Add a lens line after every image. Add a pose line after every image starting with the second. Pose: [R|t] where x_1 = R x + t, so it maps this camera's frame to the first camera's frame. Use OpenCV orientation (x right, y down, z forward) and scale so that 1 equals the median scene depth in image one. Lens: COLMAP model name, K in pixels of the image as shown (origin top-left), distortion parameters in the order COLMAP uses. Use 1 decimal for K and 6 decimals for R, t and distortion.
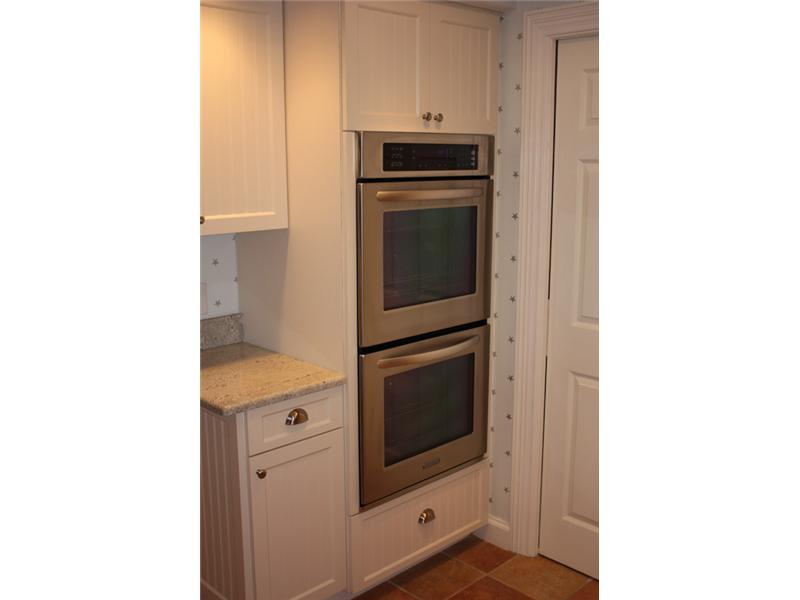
lens RADIAL K [[737.2, 0, 400.0], [0, 737.2, 300.0], [0, 0, 1]] dist [-0.033200, -0.001339]
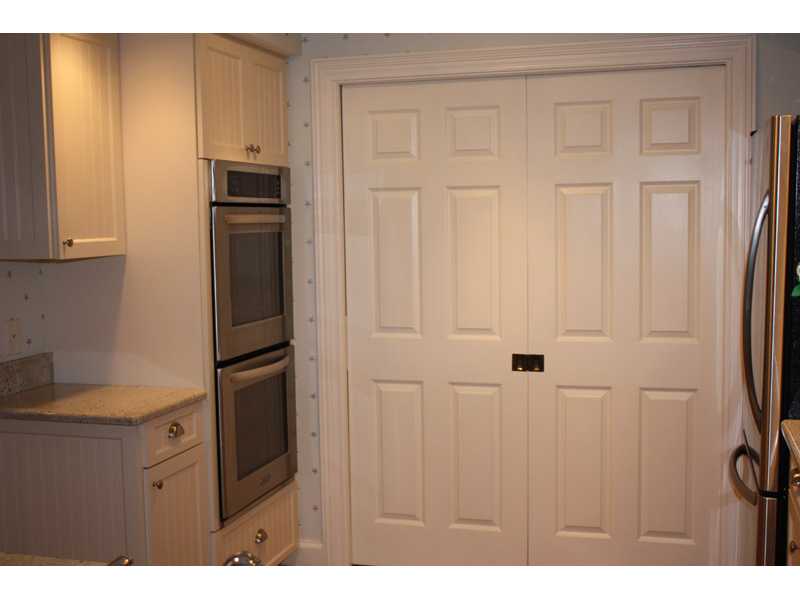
lens RADIAL K [[1011.1, 0, 400.0], [0, 1011.1, 300.0], [0, 0, 1]] dist [-0.009936, -0.013311]
pose [[0.867521, -0.053592, 0.494504, -0.512662], [0.109073, 0.990478, -0.084006, 0.120855], [-0.485293, 0.126814, 0.865106, -0.366785]]
